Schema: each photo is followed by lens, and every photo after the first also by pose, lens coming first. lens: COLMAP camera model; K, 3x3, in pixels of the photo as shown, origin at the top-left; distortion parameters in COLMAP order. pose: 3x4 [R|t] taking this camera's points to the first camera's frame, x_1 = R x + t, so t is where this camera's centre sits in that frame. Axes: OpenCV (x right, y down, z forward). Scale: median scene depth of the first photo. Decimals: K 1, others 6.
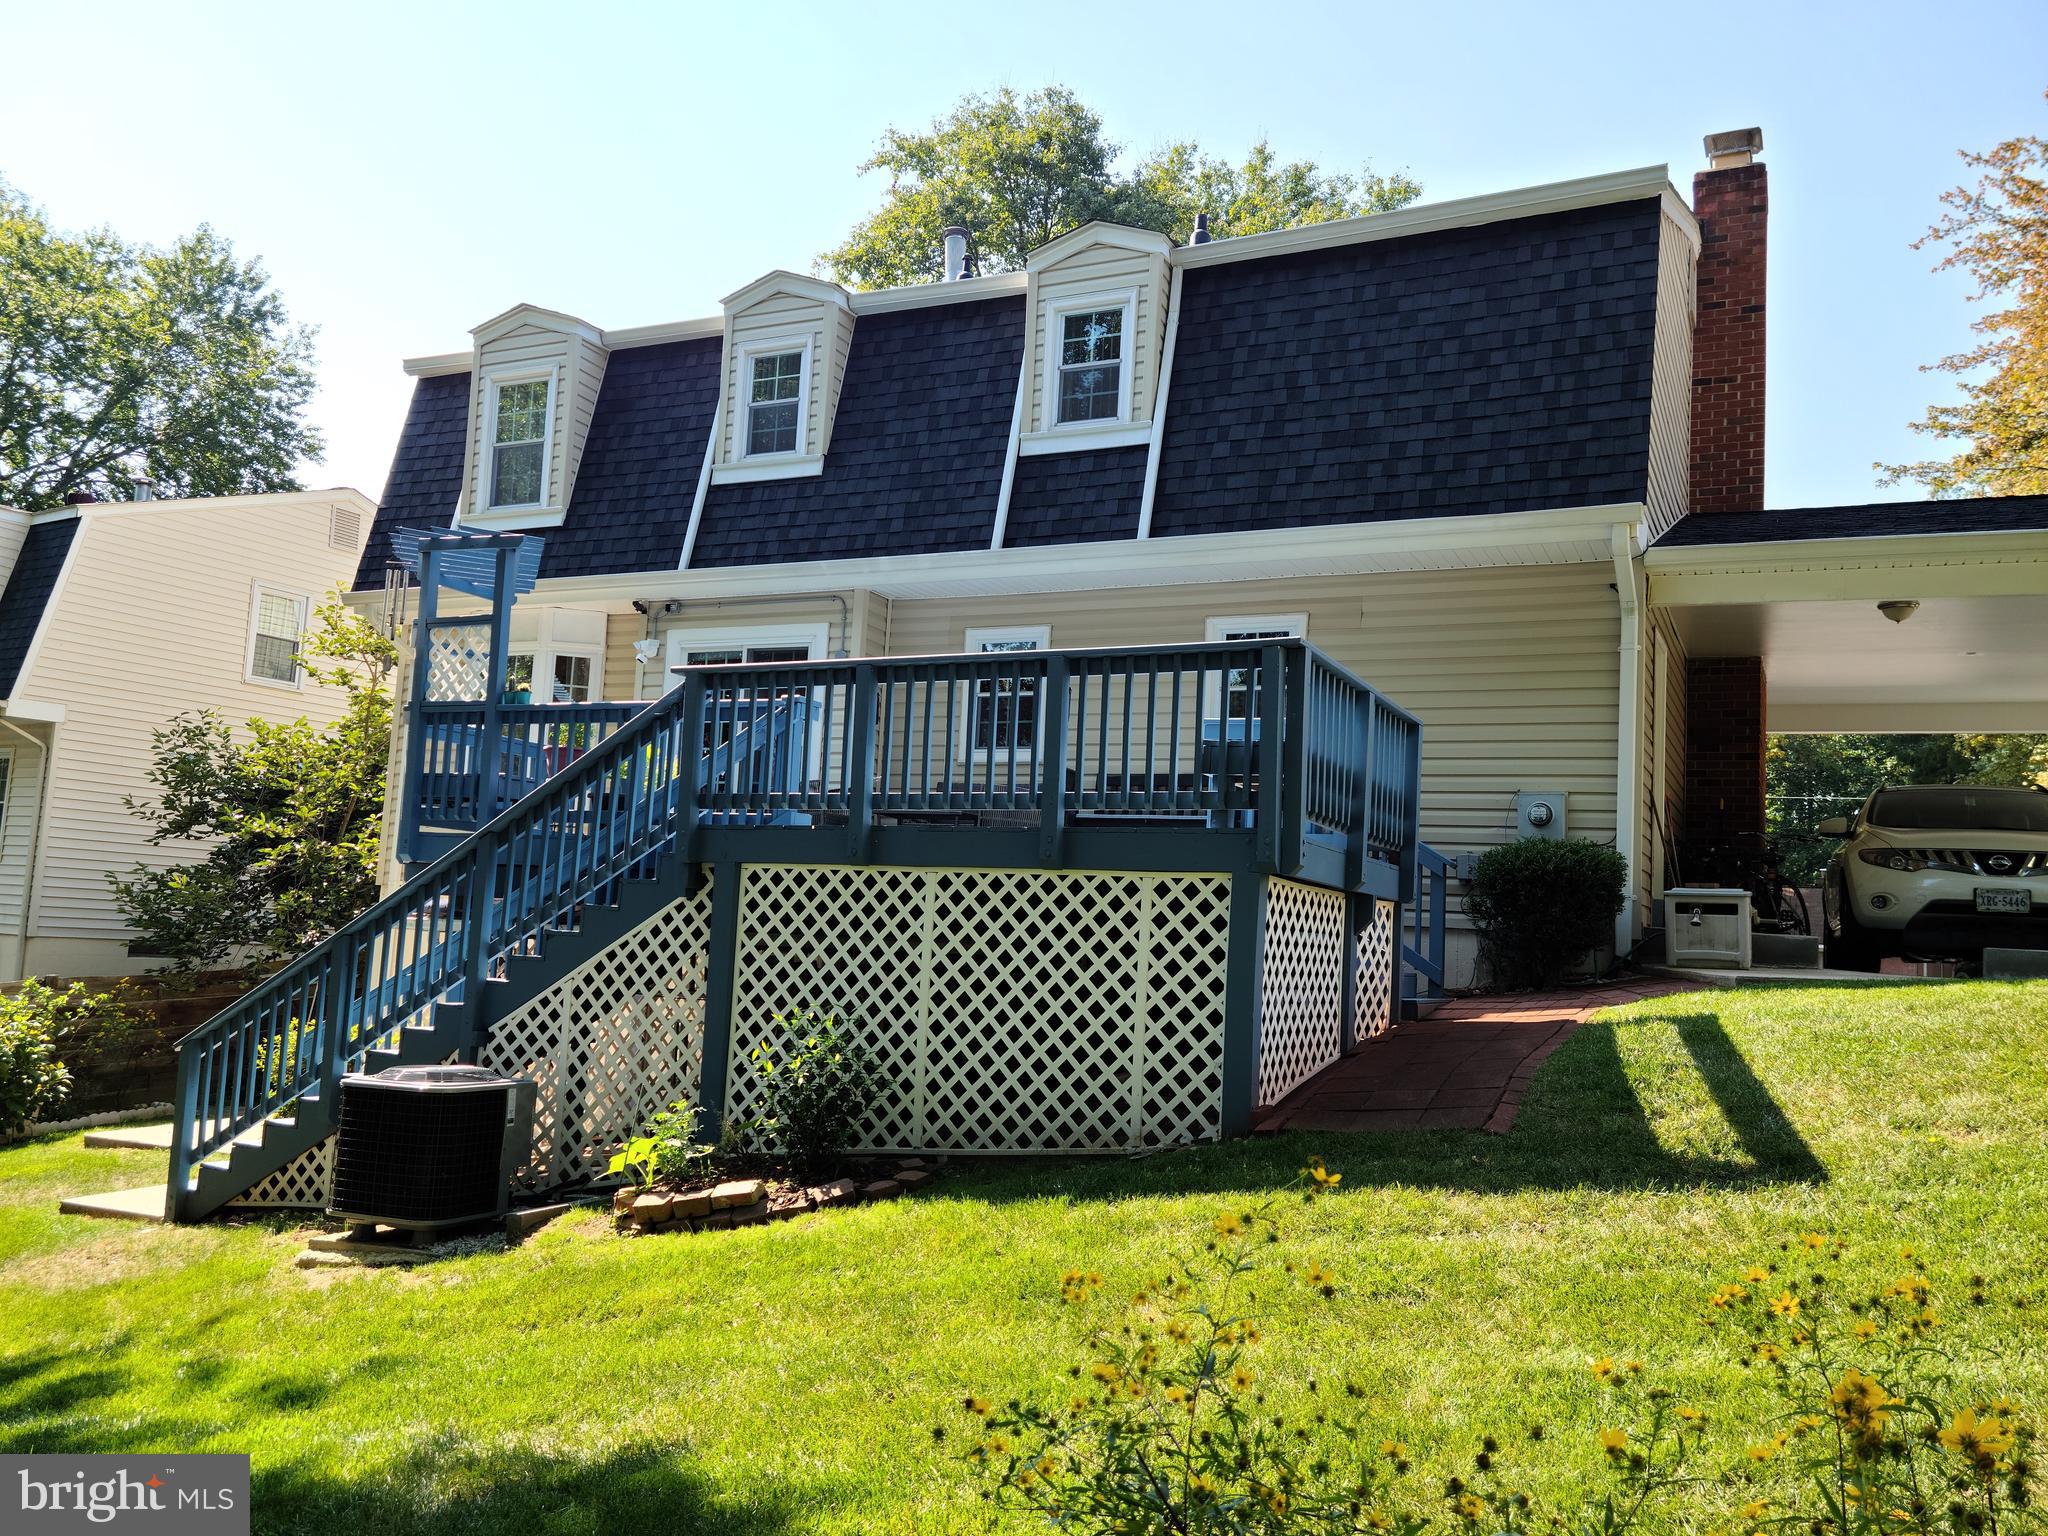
lens RADIAL K [[1673.7, 0, 1024.0], [0, 1673.7, 768.0], [0, 0, 1]] dist [0.001842, 0.187176]
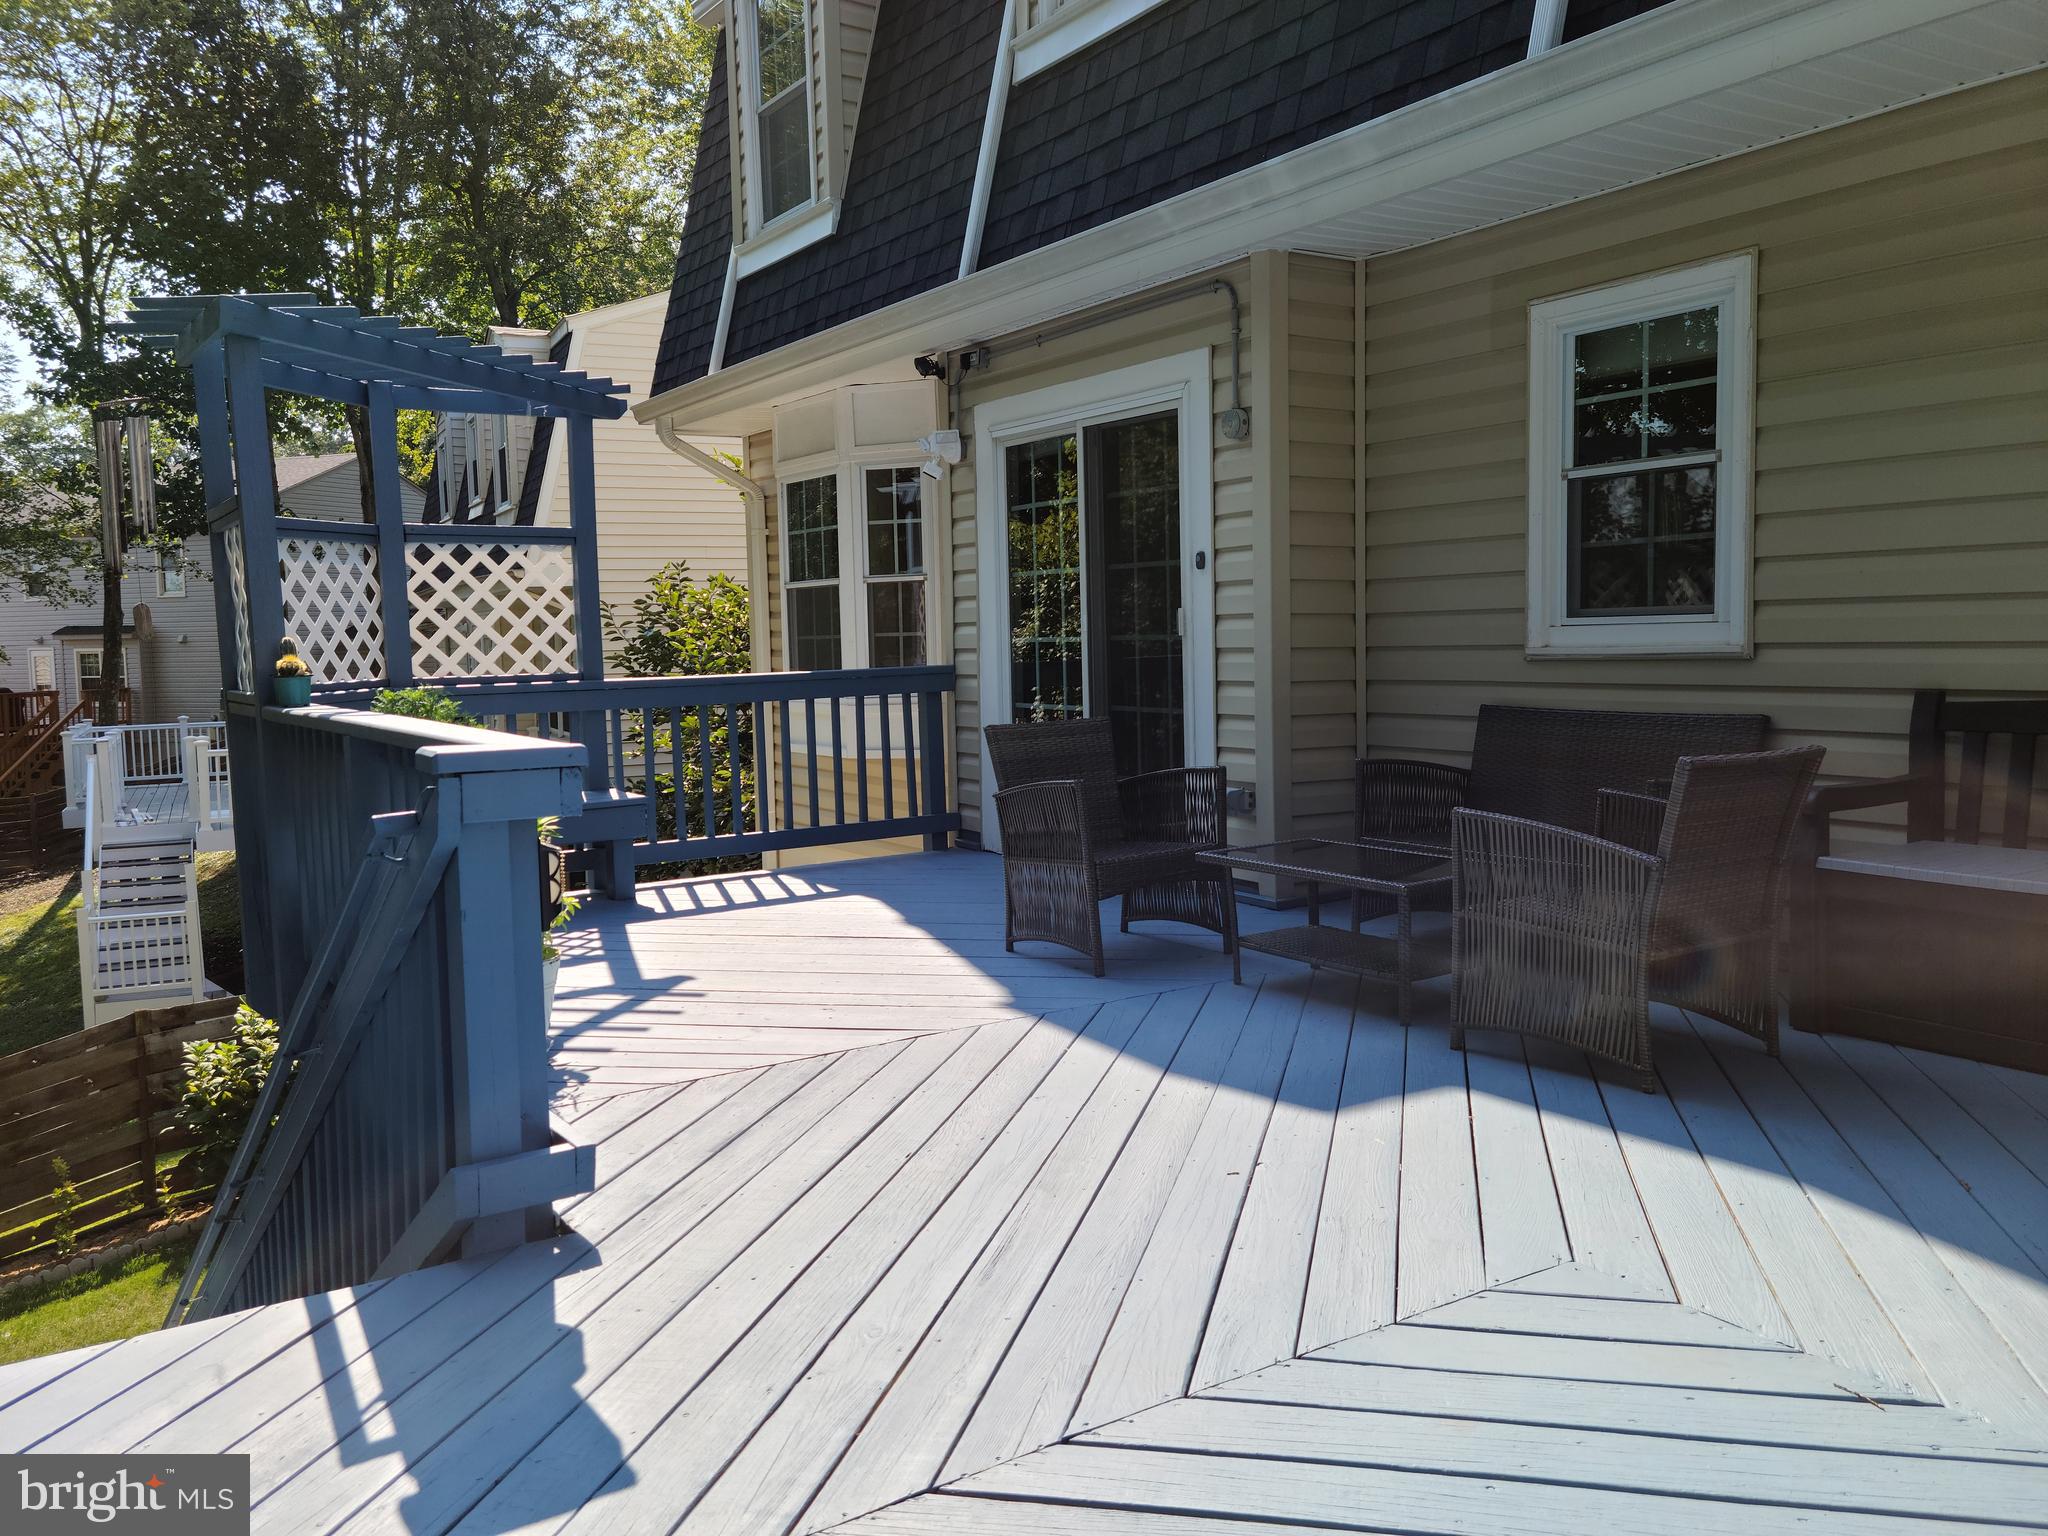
lens RADIAL K [[1673.7, 0, 1024.0], [0, 1673.7, 768.0], [0, 0, 1]] dist [0.001842, 0.187176]
pose [[0.855997, -0.033380, -0.515903, 0.059930], [0.126975, 0.980921, 0.147212, -0.047510], [0.501146, -0.191520, 0.843903, 0.563905]]
